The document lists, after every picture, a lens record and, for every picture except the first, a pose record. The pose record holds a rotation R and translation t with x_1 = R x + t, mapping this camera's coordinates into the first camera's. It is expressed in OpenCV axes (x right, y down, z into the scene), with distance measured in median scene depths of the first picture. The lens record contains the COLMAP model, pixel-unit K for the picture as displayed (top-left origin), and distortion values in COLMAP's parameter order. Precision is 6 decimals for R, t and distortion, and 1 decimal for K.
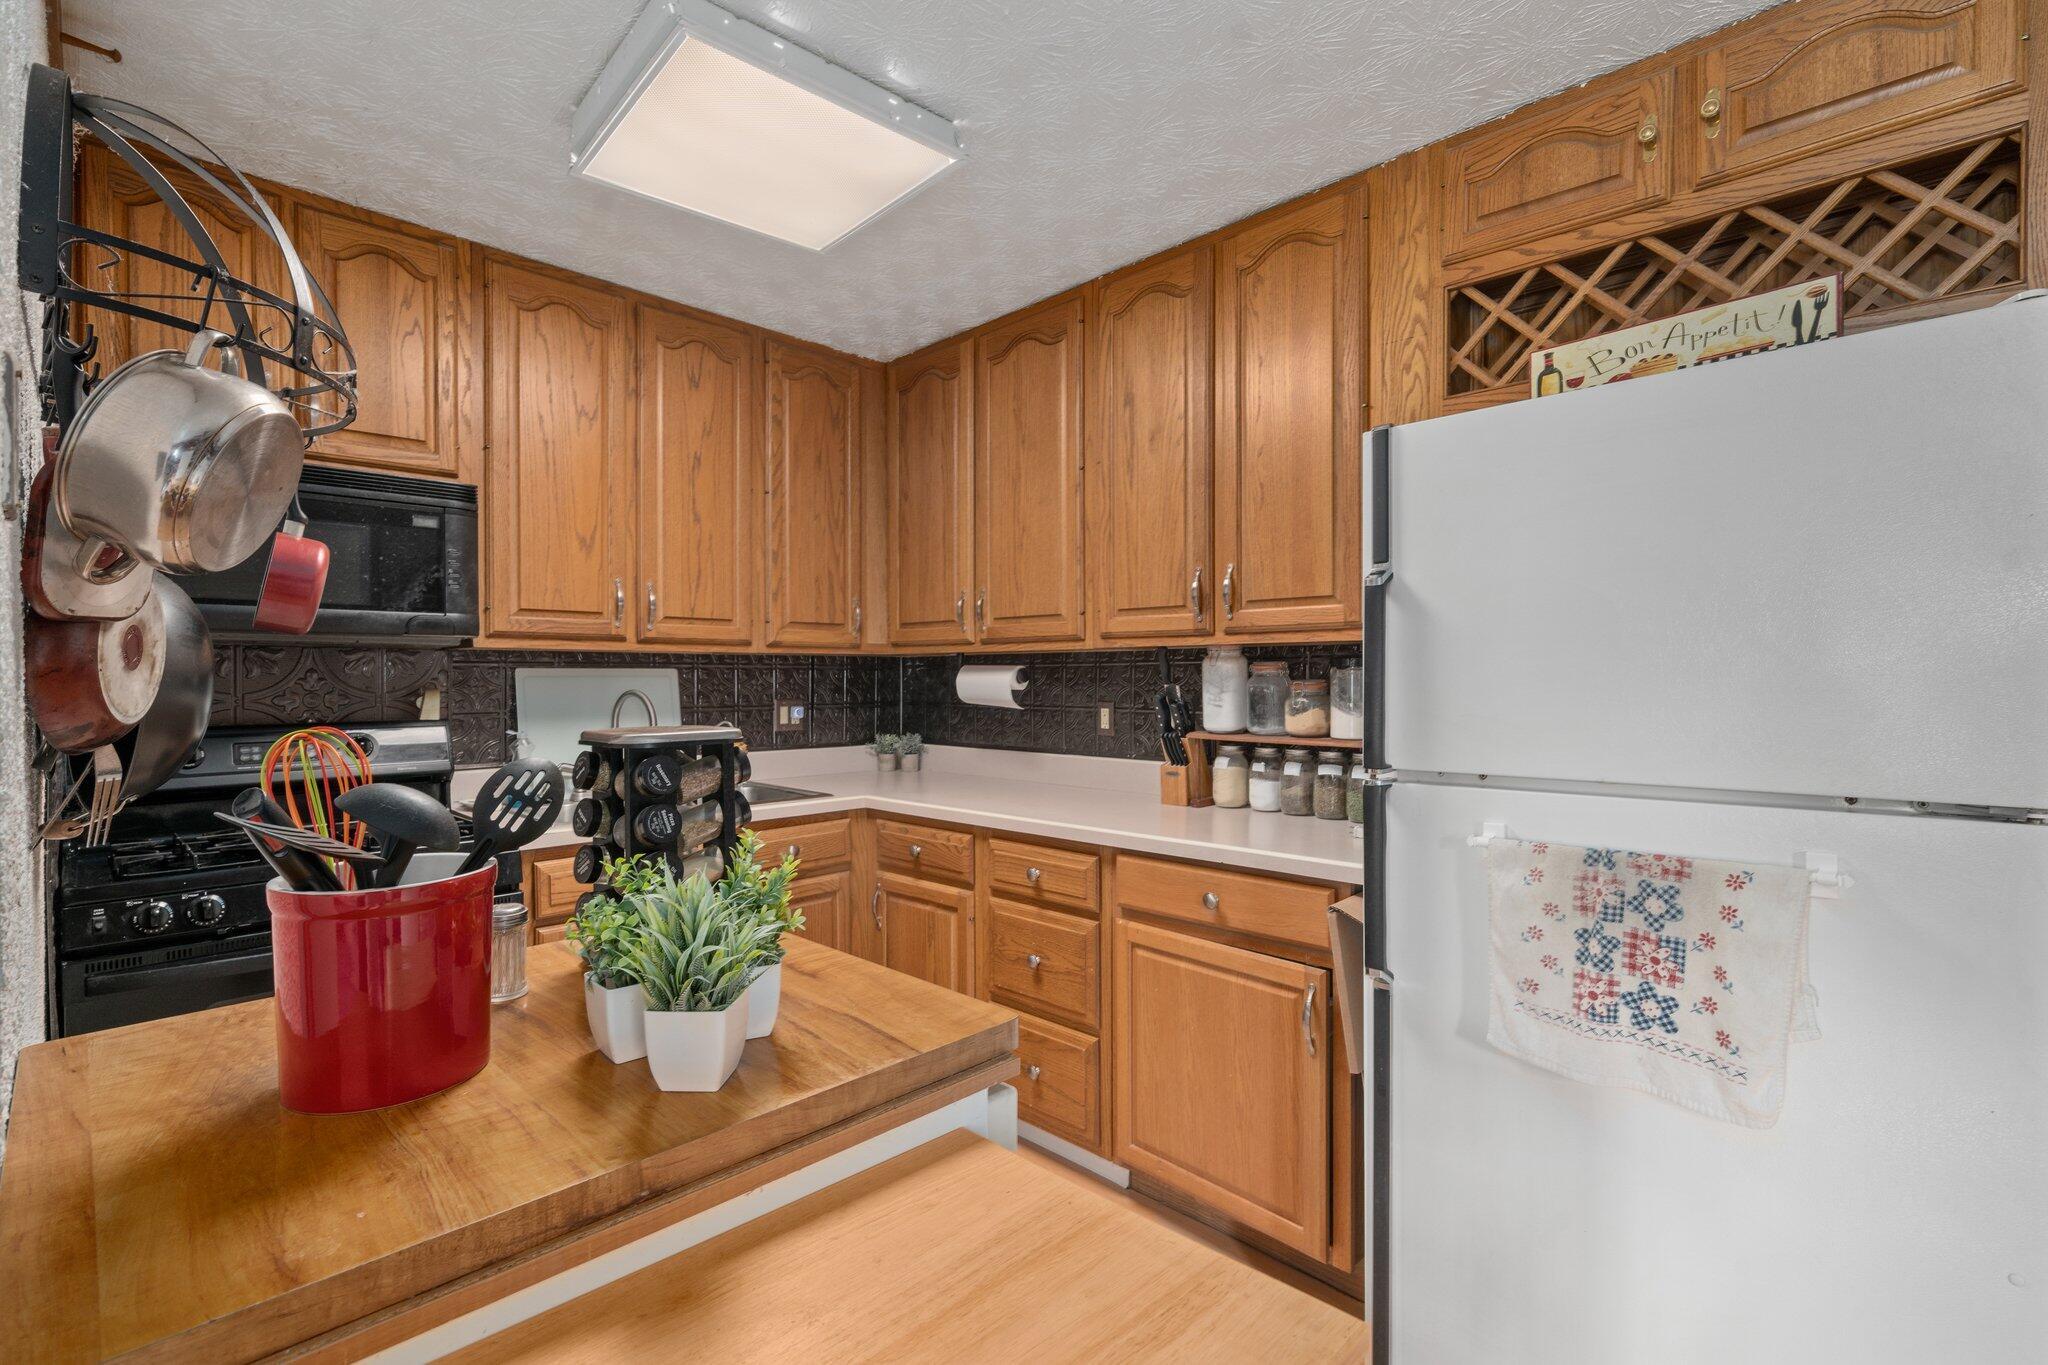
lens RADIAL K [[919.9, 0, 1029.2], [0, 919.9, 679.7], [0, 0, 1]] dist [-0.001791, 0.000538]
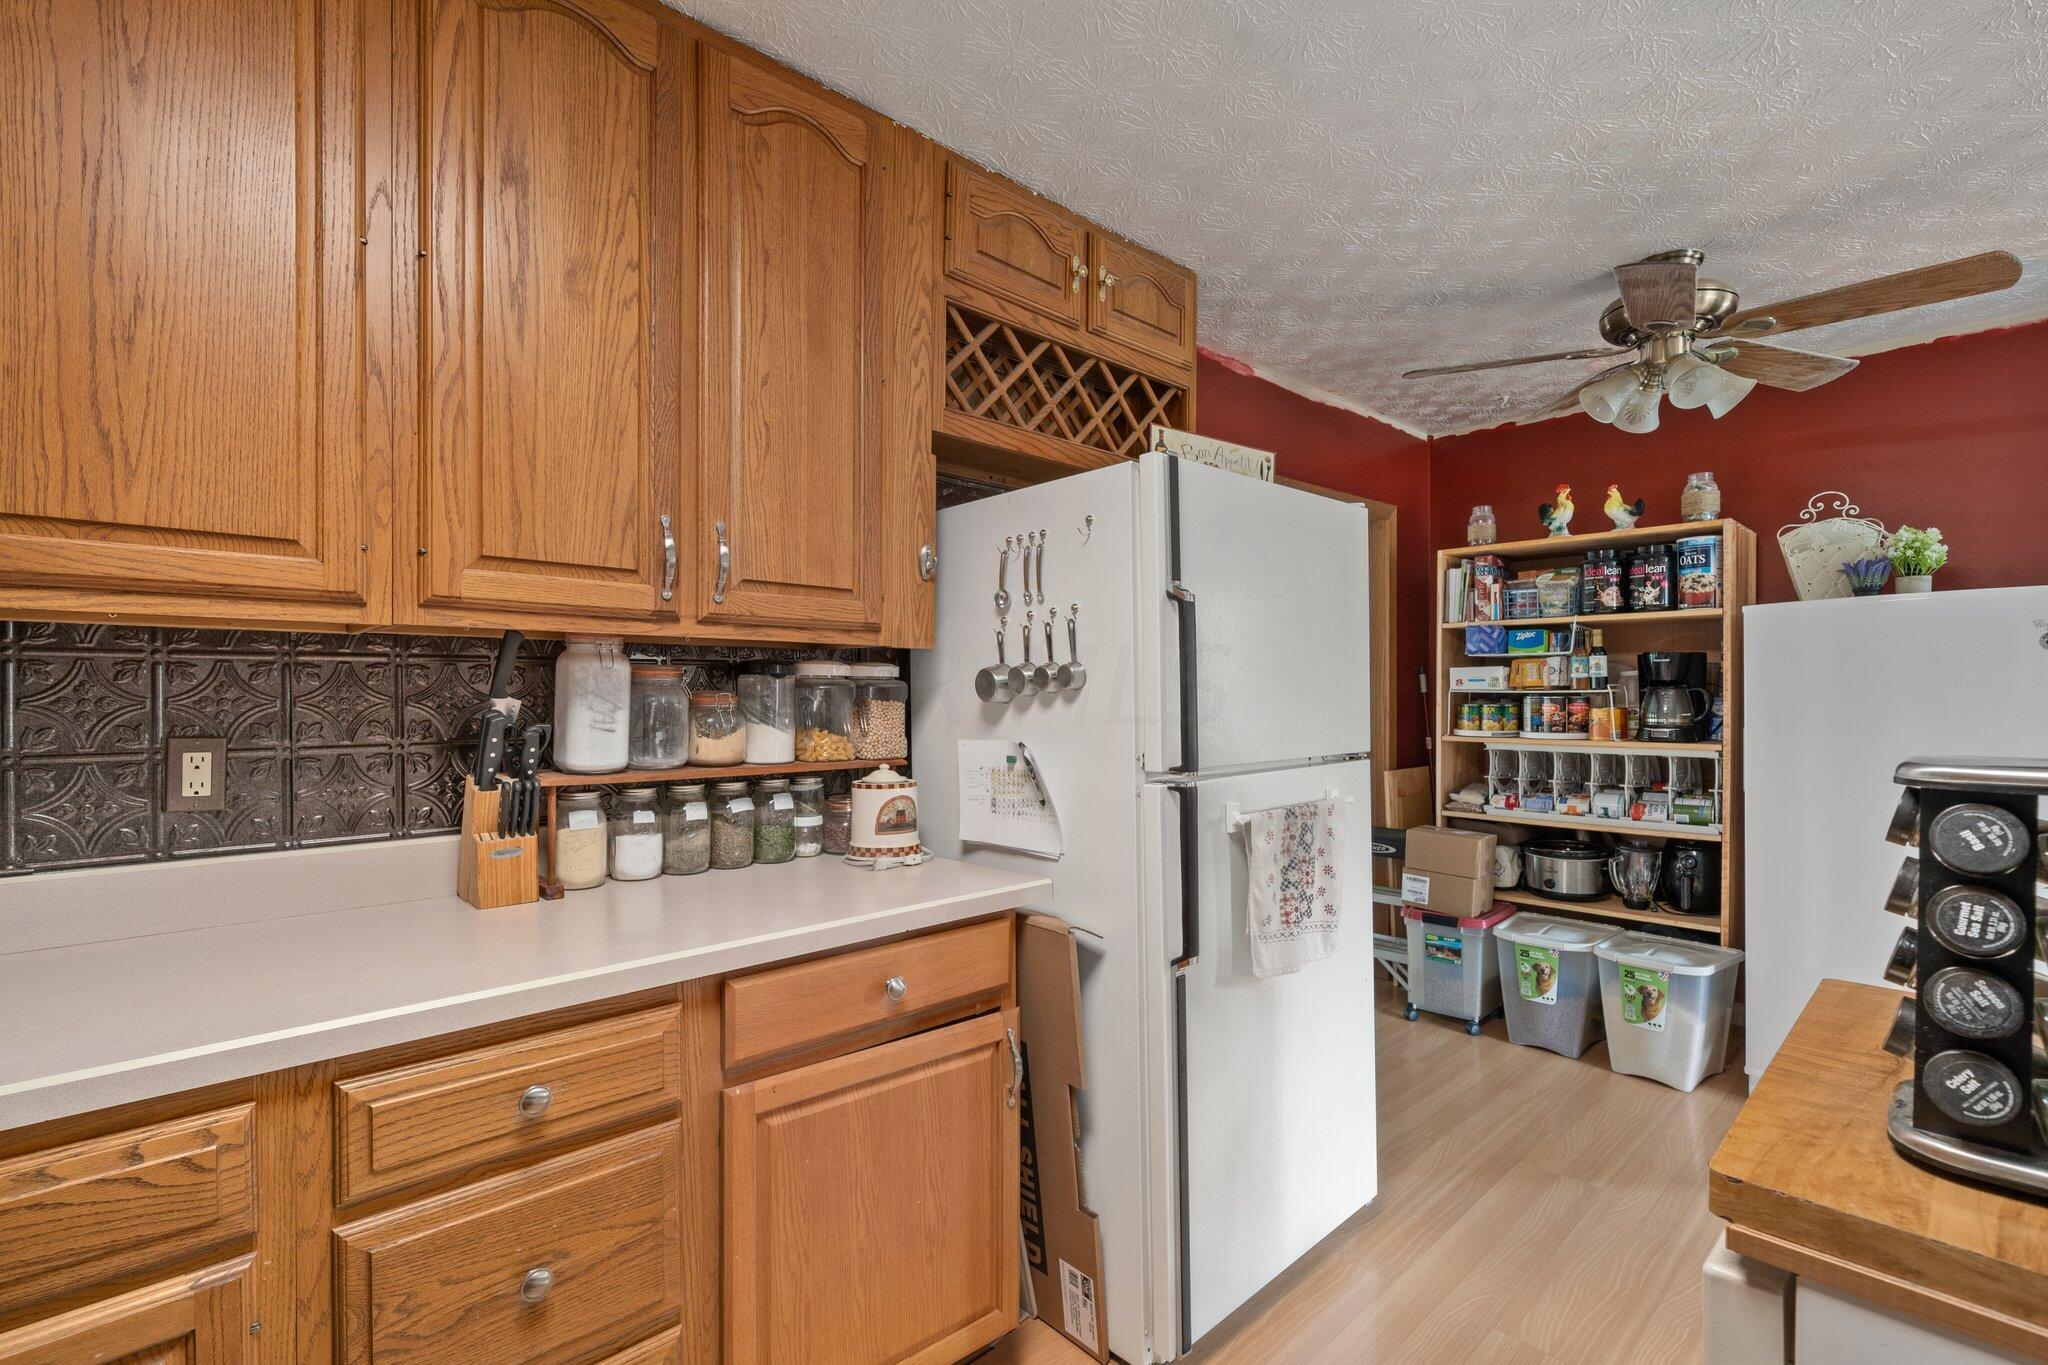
lens RADIAL K [[919.9, 0, 1022.0], [0, 919.9, 700.1], [0, 0, 1]] dist [-0.001791, 0.000538]
pose [[0.053716, -0.004006, 0.998548, -0.401971], [0.001540, 0.999991, 0.003929, 0.004798], [-0.998555, 0.001327, 0.053722, 0.643329]]
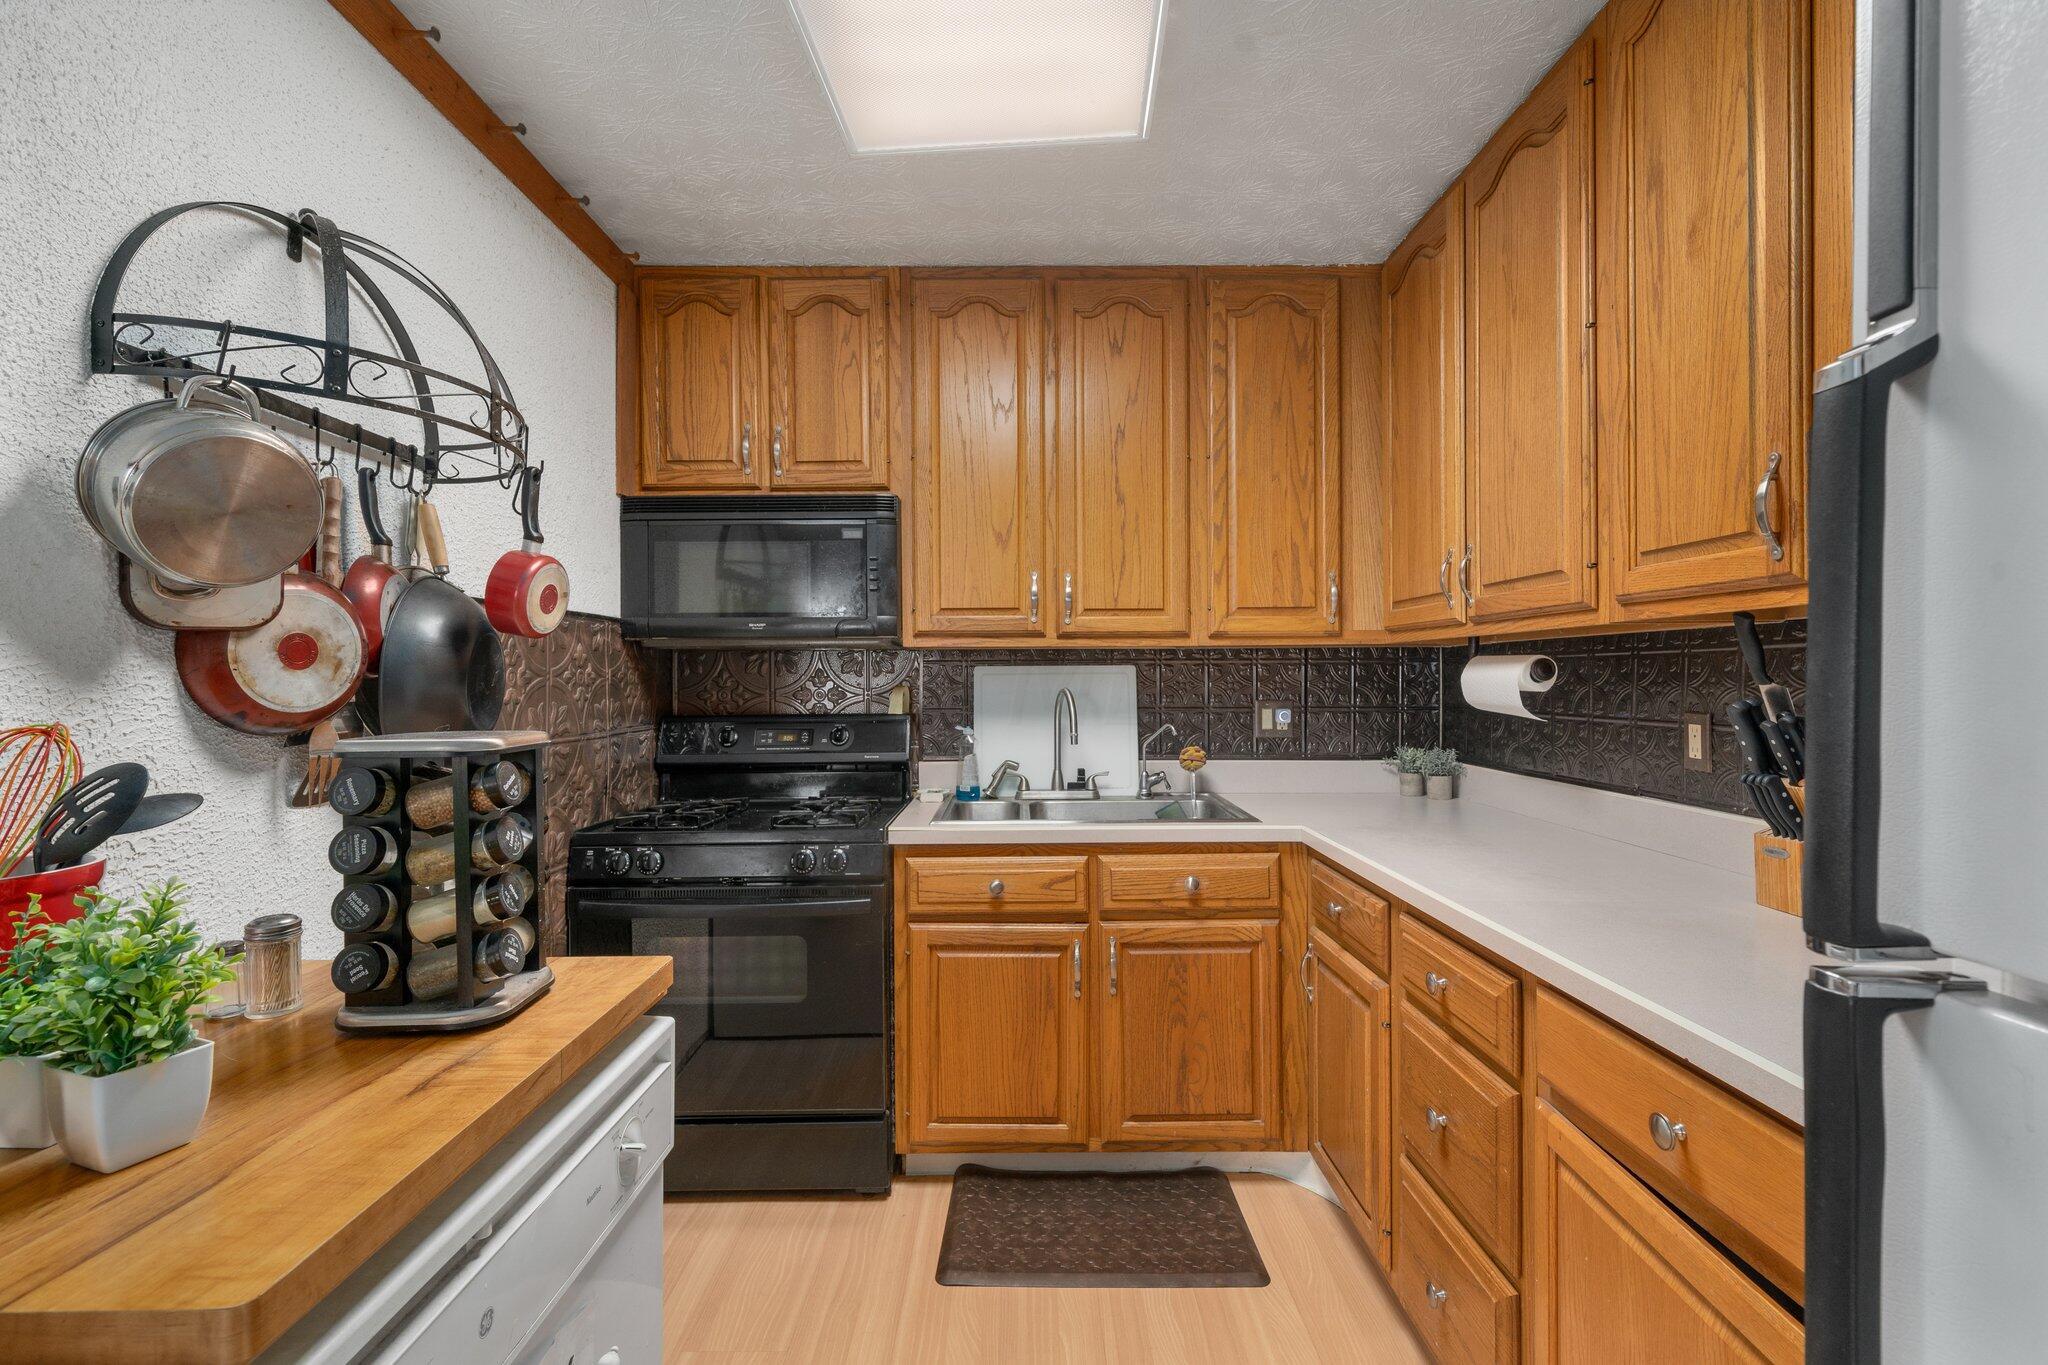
lens RADIAL K [[919.9, 0, 1027.0], [0, 919.9, 680.1], [0, 0, 1]] dist [-0.001791, 0.000538]
pose [[0.702734, 0.000344, -0.711453, 0.228990], [0.001244, 0.999998, 0.001713, 0.001466], [0.711452, -0.002089, 0.702732, 0.316220]]
